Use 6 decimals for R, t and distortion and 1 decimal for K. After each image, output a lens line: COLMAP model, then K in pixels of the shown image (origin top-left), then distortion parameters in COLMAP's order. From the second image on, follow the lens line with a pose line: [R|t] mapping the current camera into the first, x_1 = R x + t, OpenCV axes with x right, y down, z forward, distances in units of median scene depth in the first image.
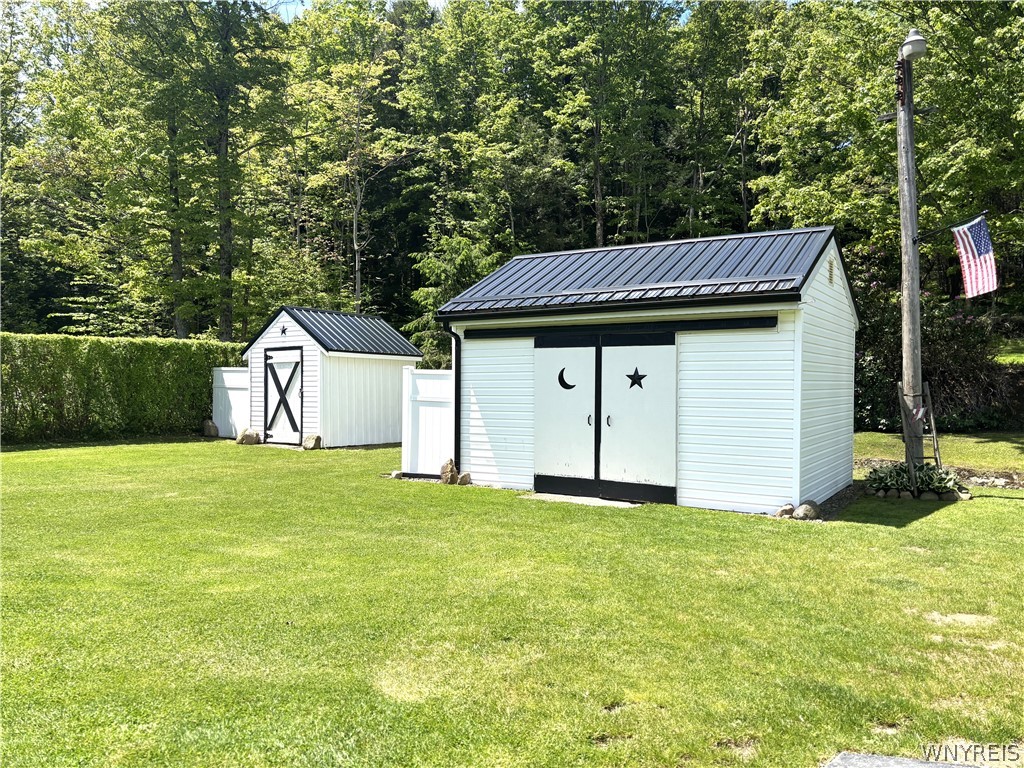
lens RADIAL K [[756.9, 0, 511.6], [0, 756.9, 386.1], [0, 0, 1]] dist [0.043622, -0.058288]
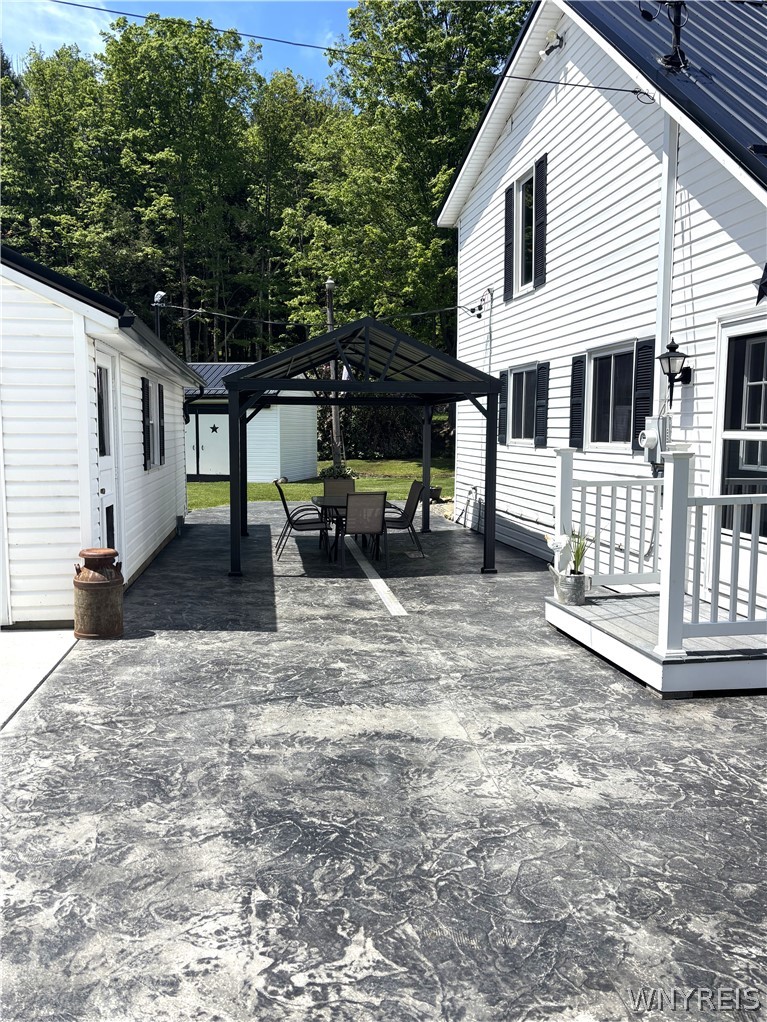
lens RADIAL K [[755.5, 0, 387.7], [0, 755.5, 515.5], [0, 0, 1]] dist [0.043622, -0.058288]
pose [[0.931584, -0.054354, 0.359440, -0.043517], [0.014424, 0.993507, 0.112852, -0.000065], [-0.363240, -0.099947, 0.926319, -0.314852]]
